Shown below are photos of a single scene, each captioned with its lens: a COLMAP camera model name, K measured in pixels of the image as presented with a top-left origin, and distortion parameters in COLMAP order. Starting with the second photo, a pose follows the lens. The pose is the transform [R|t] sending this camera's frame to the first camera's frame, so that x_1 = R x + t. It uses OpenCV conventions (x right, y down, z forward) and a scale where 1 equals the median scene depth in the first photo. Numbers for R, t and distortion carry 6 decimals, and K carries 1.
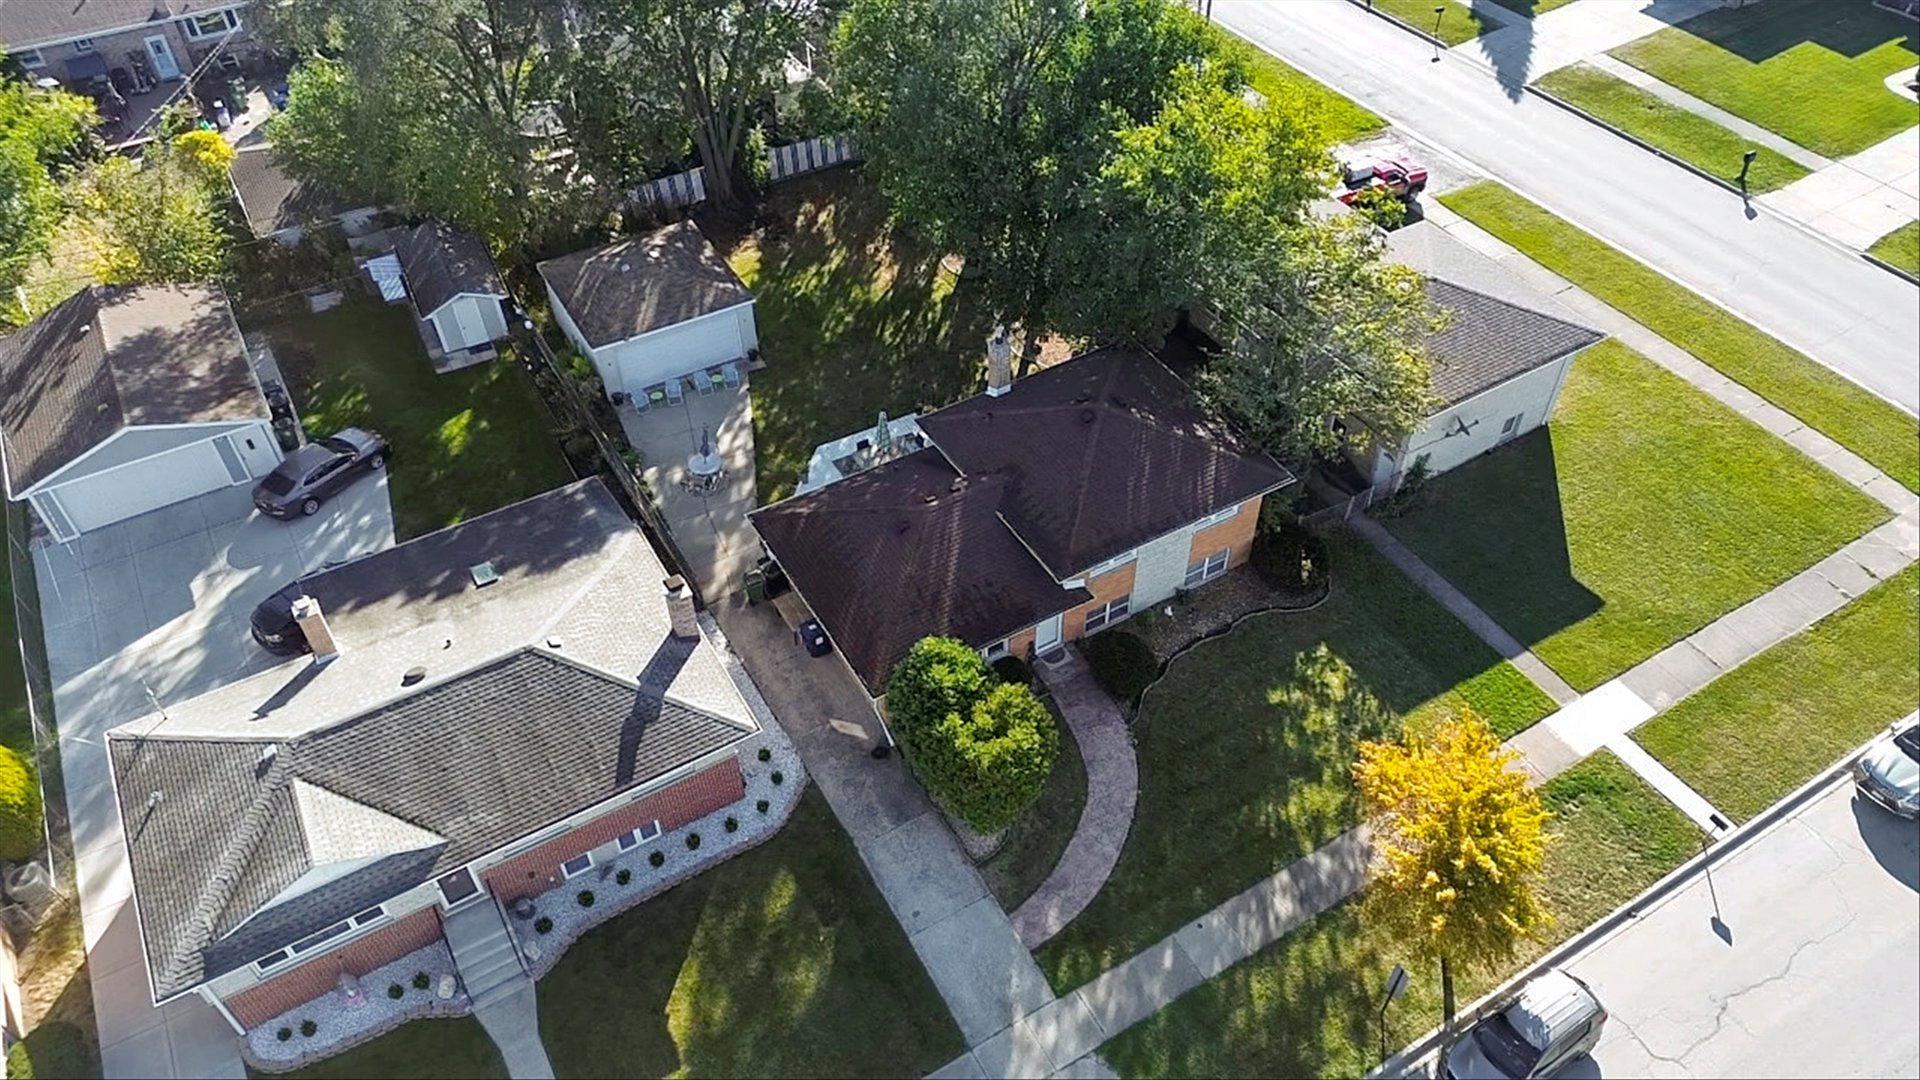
lens RADIAL K [[1348.2, 0, 962.7], [0, 1348.2, 538.8], [0, 0, 1]] dist [0.056486, -0.047276]
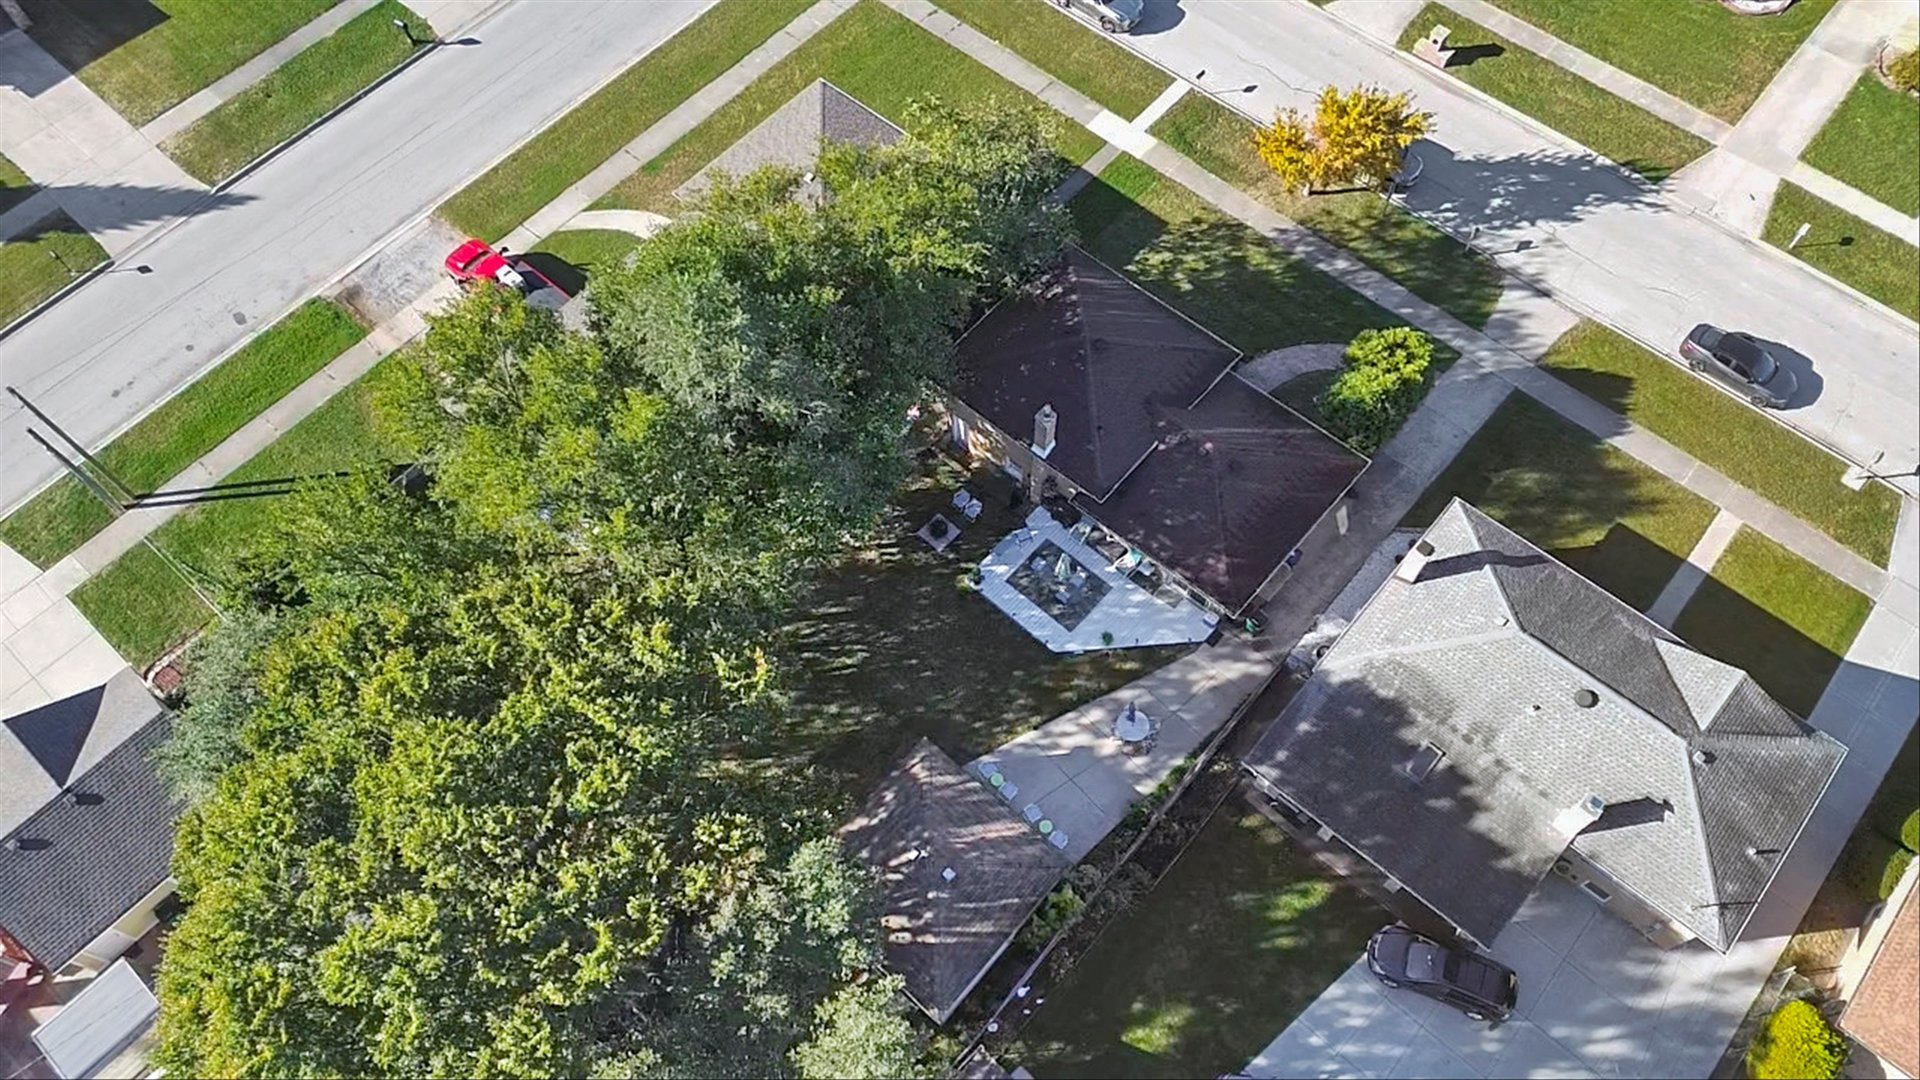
lens RADIAL K [[1348.2, 0, 962.7], [0, 1348.2, 538.8], [0, 0, 1]] dist [0.056486, -0.047276]
pose [[-0.312443, -0.825845, 0.469425, -0.572479], [0.670508, 0.158322, 0.724812, -1.008278], [-0.672903, 0.541216, 0.504269, 0.557380]]
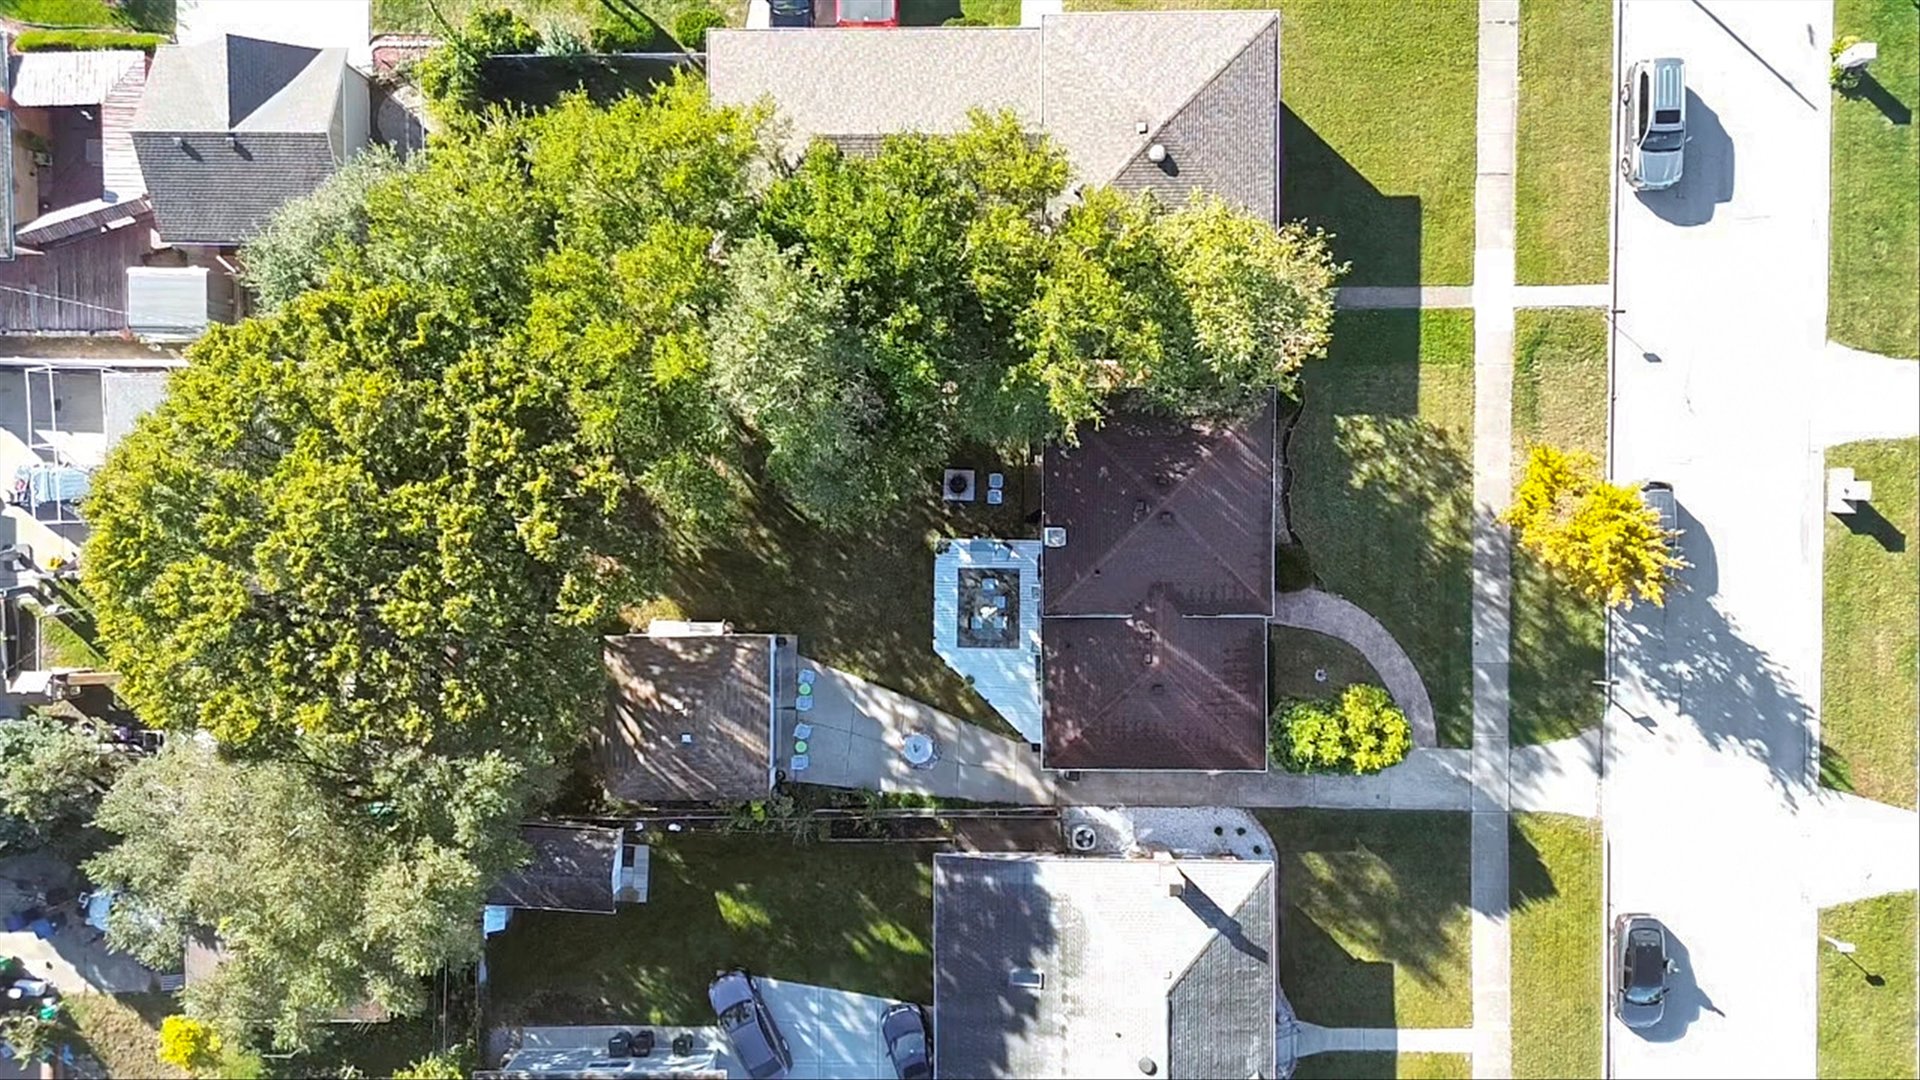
lens RADIAL K [[1348.2, 0, 962.7], [0, 1348.2, 538.8], [0, 0, 1]] dist [0.056486, -0.047276]
pose [[0.508481, -0.860777, -0.022572, 0.011723], [0.608717, 0.340796, 0.716465, -1.033234], [-0.609024, -0.378049, 0.697257, 0.265943]]
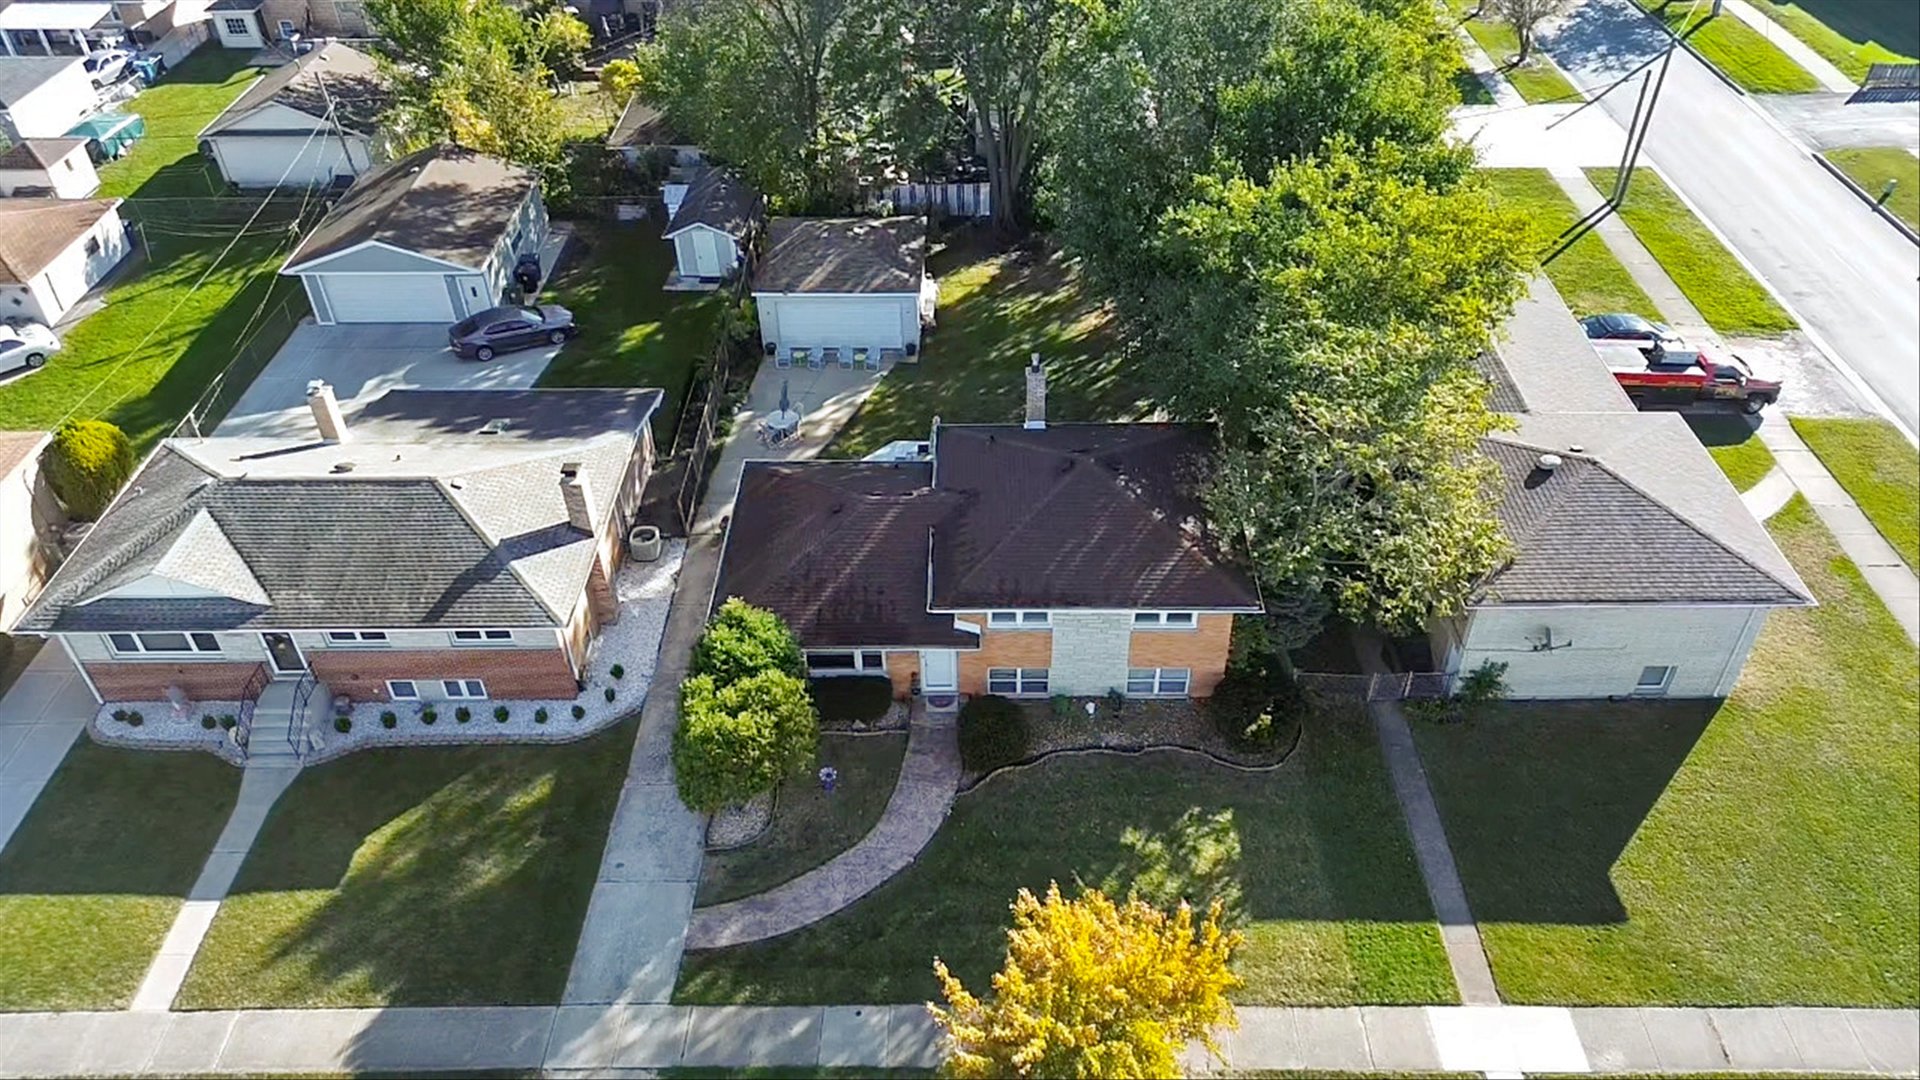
lens RADIAL K [[1348.2, 0, 962.7], [0, 1348.2, 538.8], [0, 0, 1]] dist [0.056486, -0.047276]
pose [[0.855032, 0.321032, -0.407258, 0.409449], [-0.355670, 0.934558, -0.010032, -0.010989], [0.377386, 0.153427, 0.913258, 0.156742]]
